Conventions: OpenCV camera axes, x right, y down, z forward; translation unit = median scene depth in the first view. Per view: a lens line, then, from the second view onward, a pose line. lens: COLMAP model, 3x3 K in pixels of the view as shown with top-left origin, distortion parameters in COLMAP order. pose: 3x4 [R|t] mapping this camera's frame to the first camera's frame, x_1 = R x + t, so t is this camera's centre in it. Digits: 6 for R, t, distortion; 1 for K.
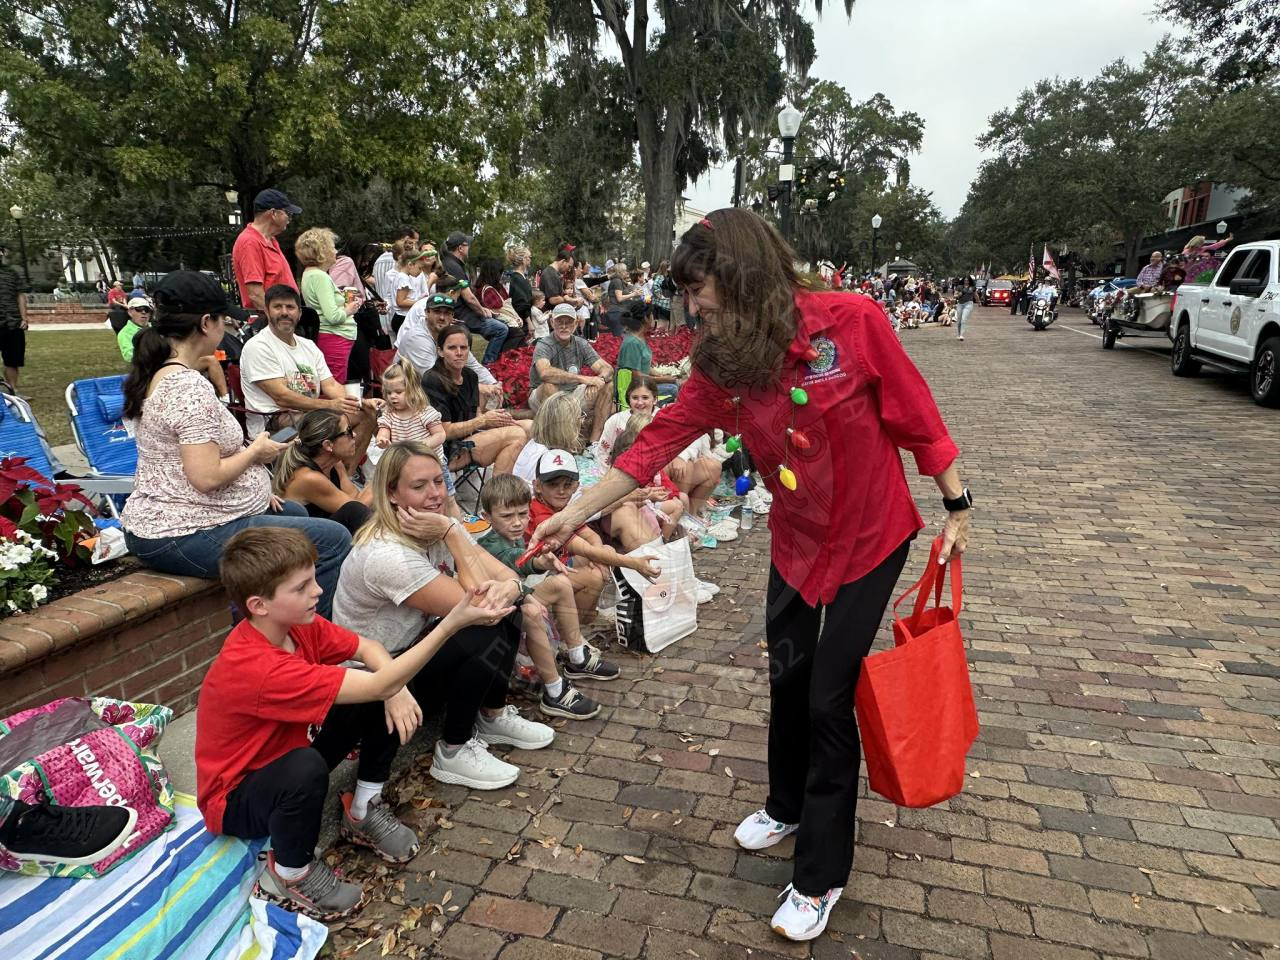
lens RADIAL K [[907.1, 0, 640.0], [0, 907.1, 480.0], [0, 0, 1]] dist [0.003609, -0.000360]
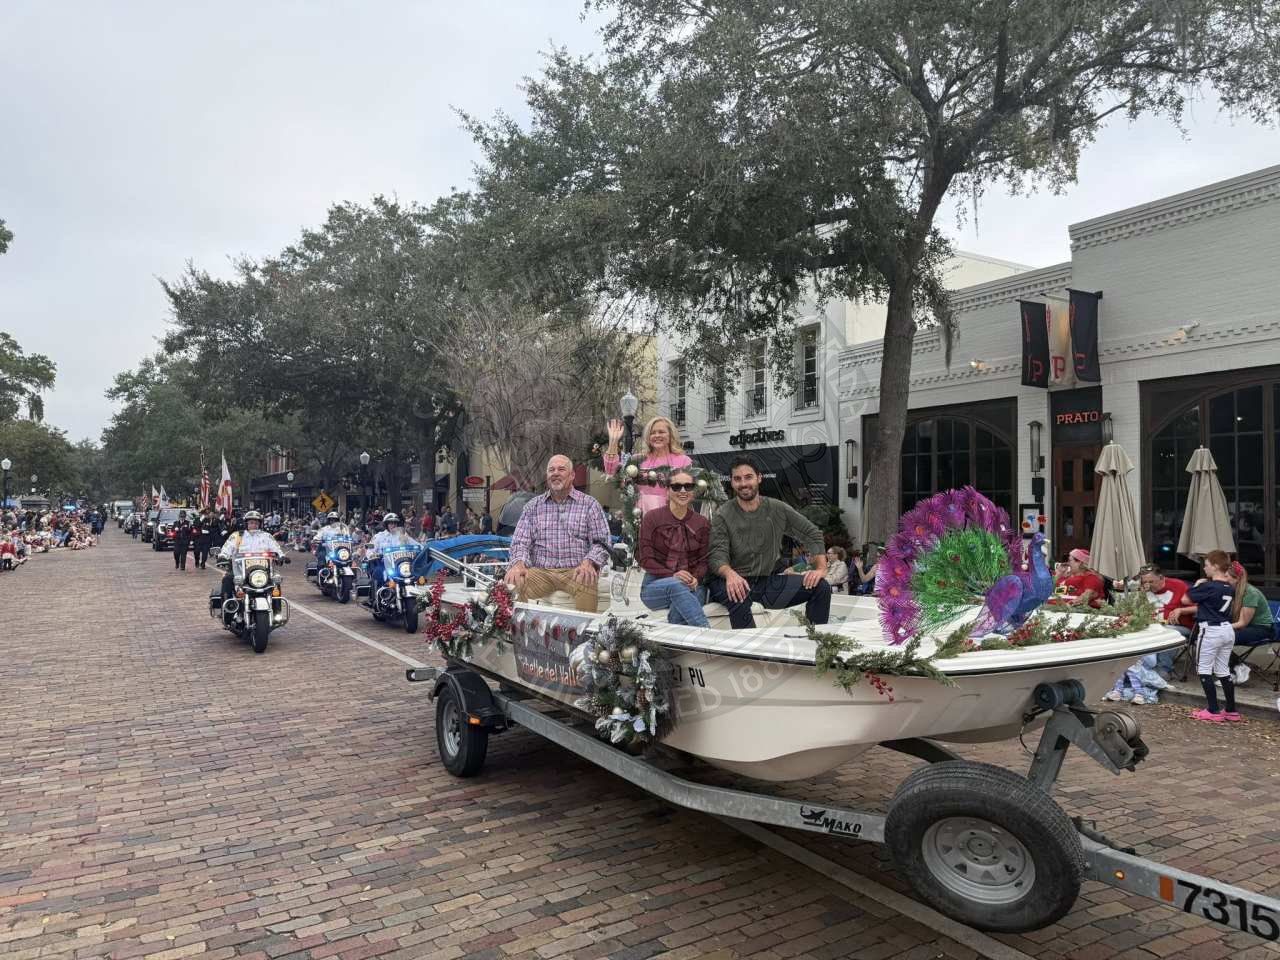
lens RADIAL K [[907.1, 0, 640.0], [0, 907.1, 480.0], [0, 0, 1]] dist [0.003609, -0.000360]
pose [[0.658675, 0.010021, 0.752361, -0.046241], [0.171463, 0.971604, -0.163053, 0.036638], [-0.732631, 0.236401, 0.638253, -0.192550]]
